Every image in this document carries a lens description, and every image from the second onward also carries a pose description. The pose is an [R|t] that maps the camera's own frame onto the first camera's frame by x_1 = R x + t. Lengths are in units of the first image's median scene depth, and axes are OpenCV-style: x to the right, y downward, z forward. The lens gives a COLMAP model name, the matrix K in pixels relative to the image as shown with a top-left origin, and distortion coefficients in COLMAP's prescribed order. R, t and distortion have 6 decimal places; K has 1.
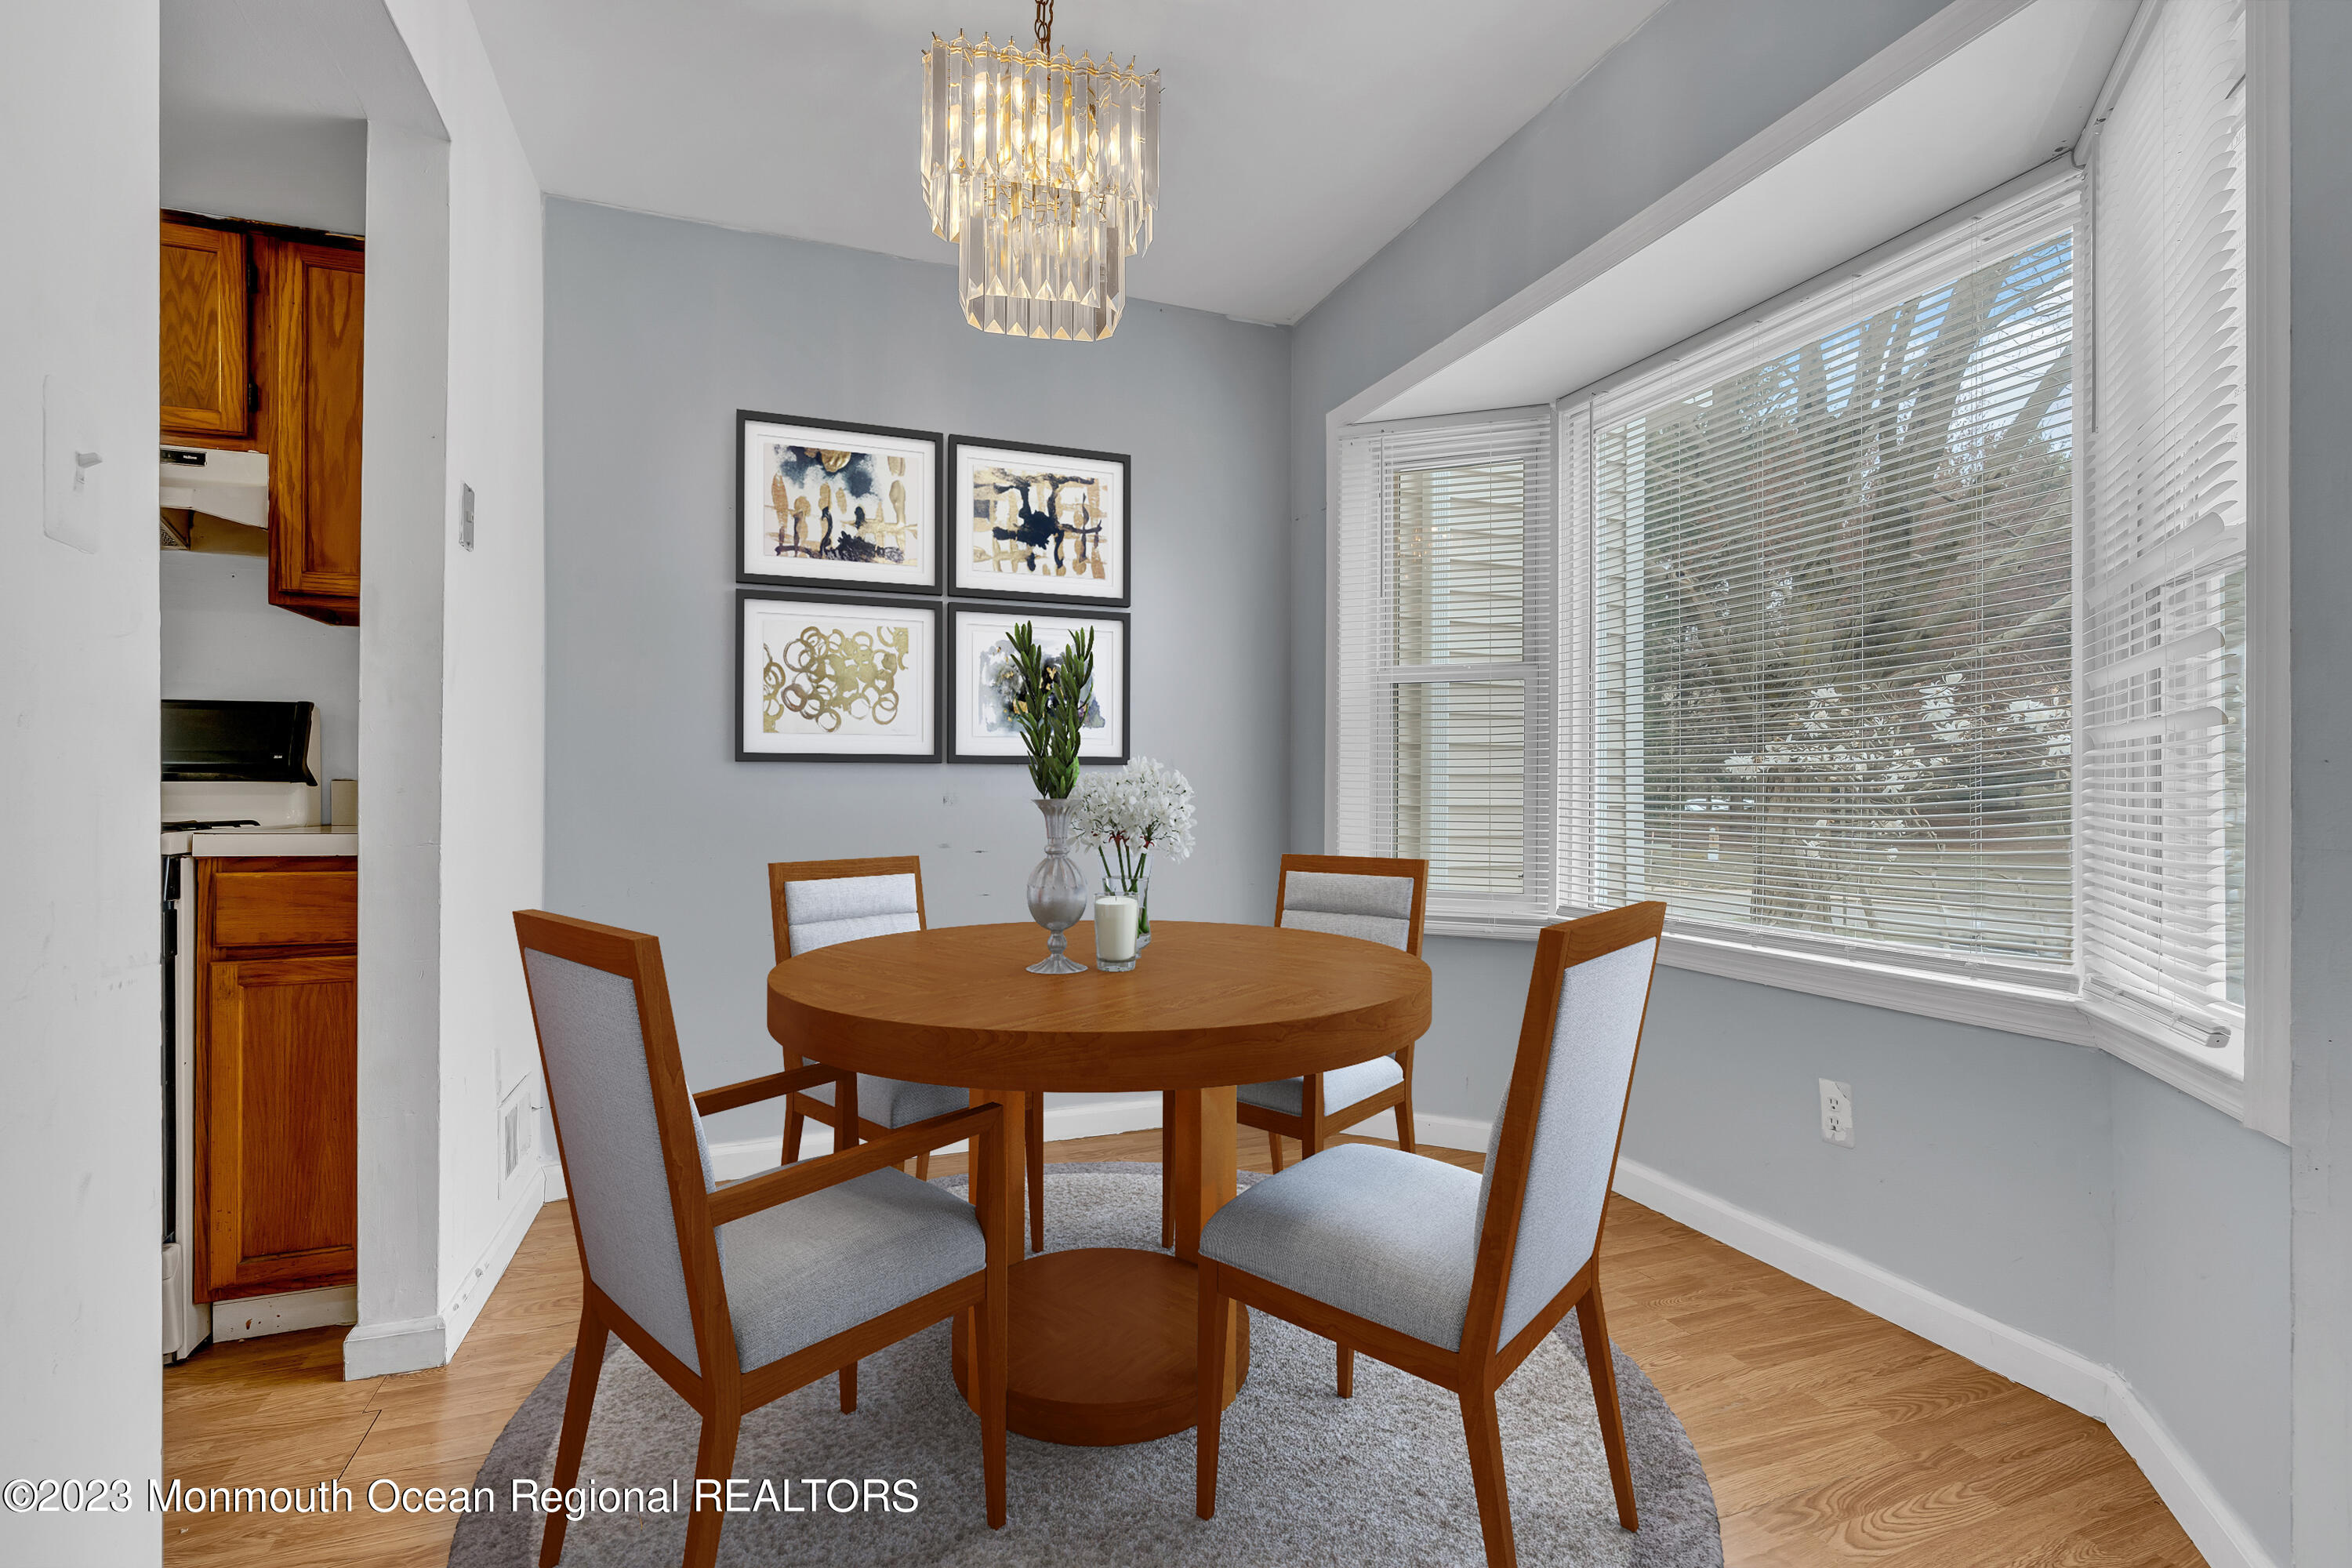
lens RADIAL K [[1070.9, 0, 1177.0], [0, 1070.9, 793.4], [0, 0, 1]] dist [-0.002767, 0.000390]
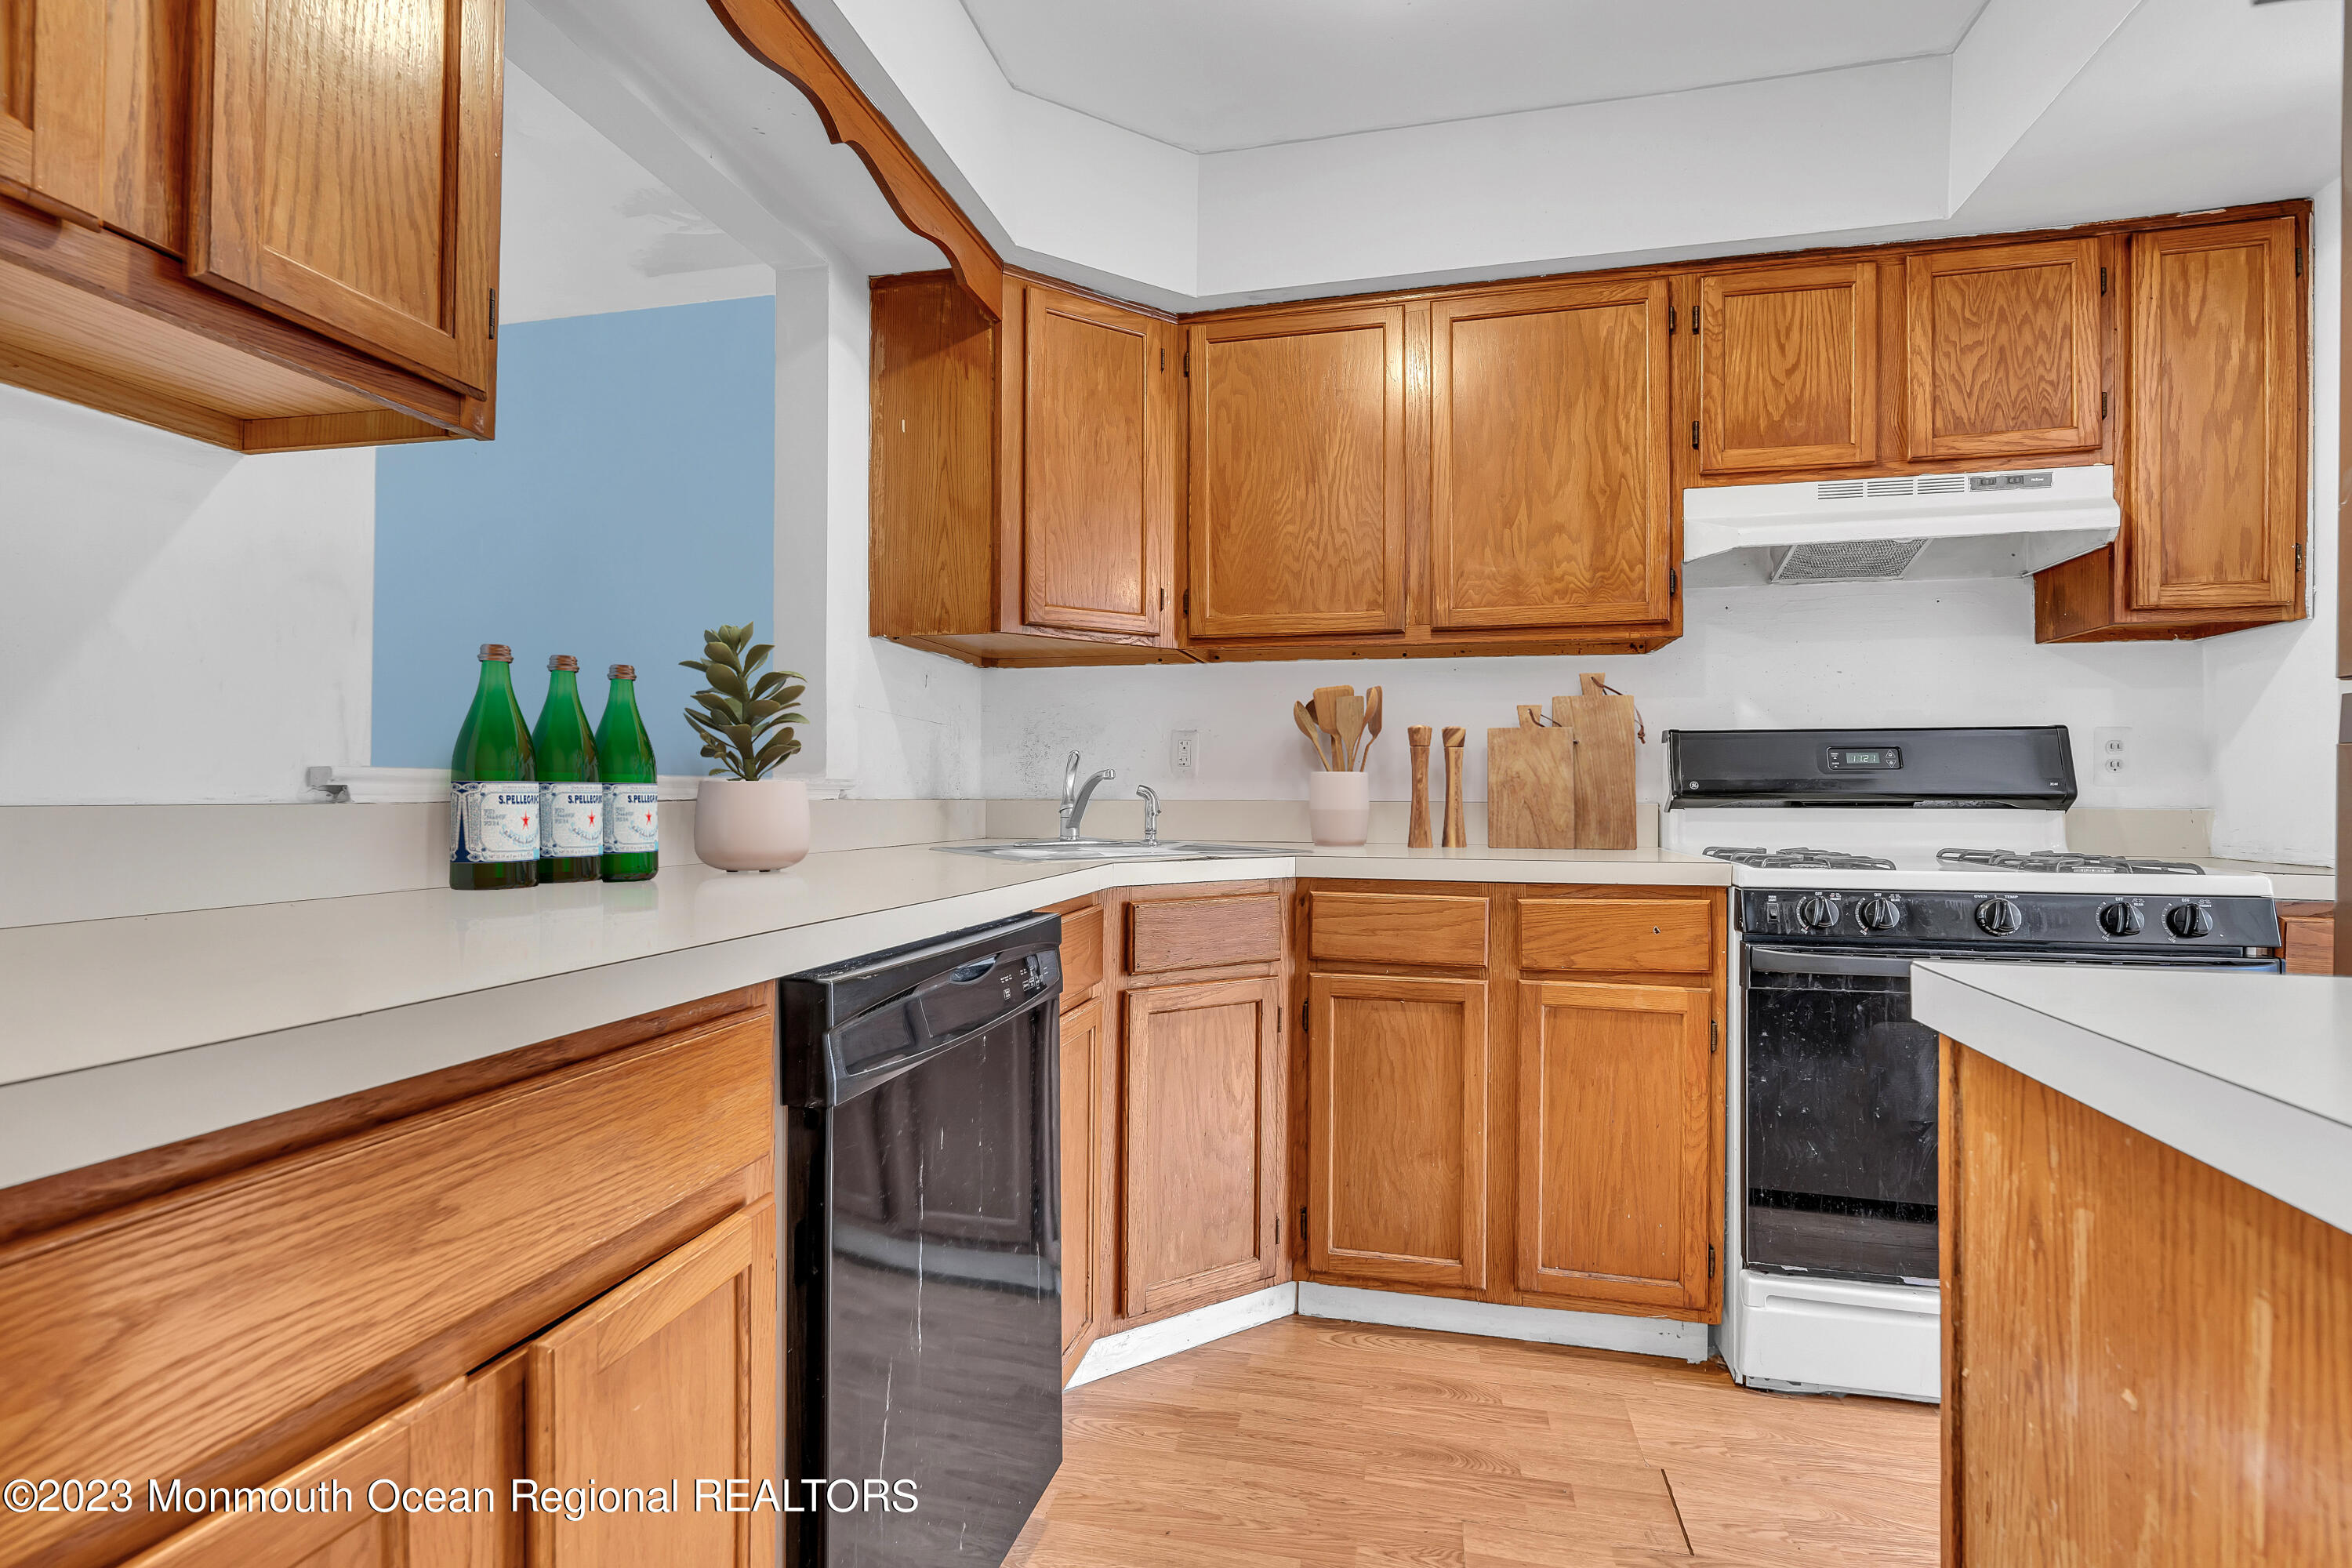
lens RADIAL K [[1070.9, 0, 1187.5], [0, 1070.9, 792.7], [0, 0, 1]] dist [-0.002767, 0.000390]
pose [[0.829997, -0.003269, -0.557758, -1.019884], [0.000060, 0.999983, -0.005771, -0.022714], [0.557768, 0.004757, 0.829983, -0.241530]]
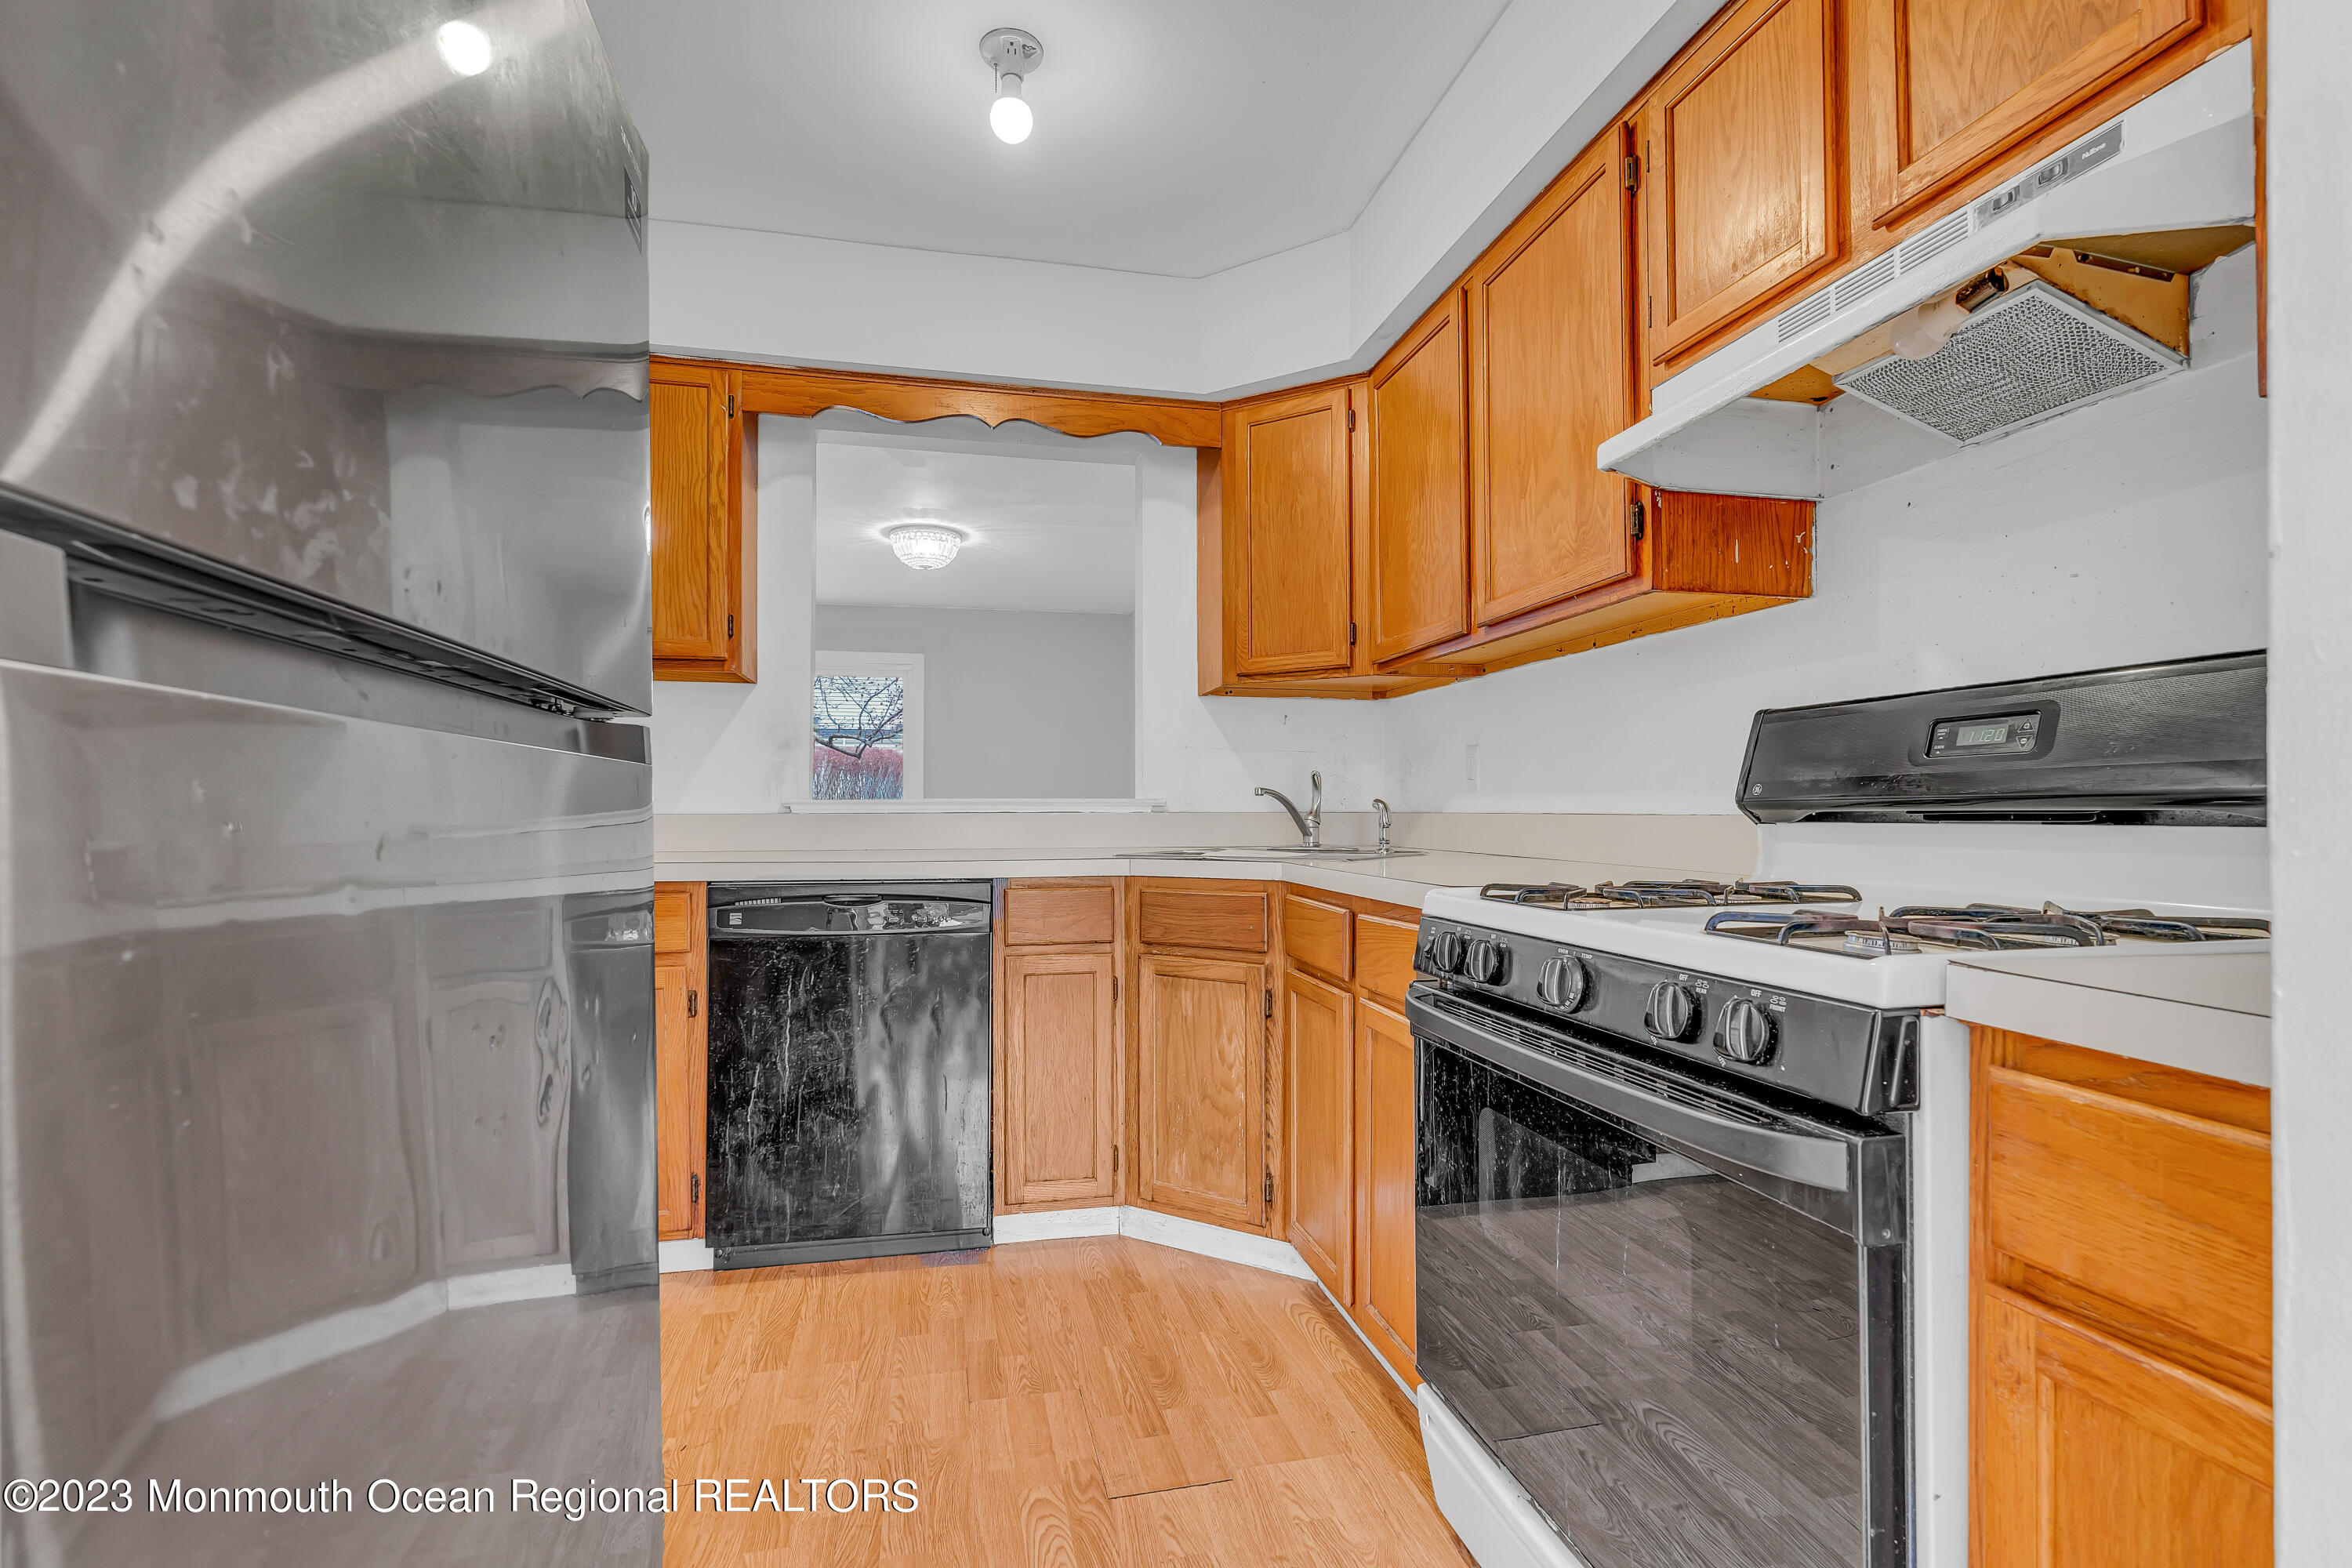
lens RADIAL K [[1070.9, 0, 1183.4], [0, 1070.9, 798.0], [0, 0, 1]] dist [-0.002767, 0.000390]
pose [[-0.143415, -0.013773, -0.989567, -0.385285], [0.003652, 0.999889, -0.014446, -0.020943], [0.989656, -0.005686, -0.143349, 0.677888]]
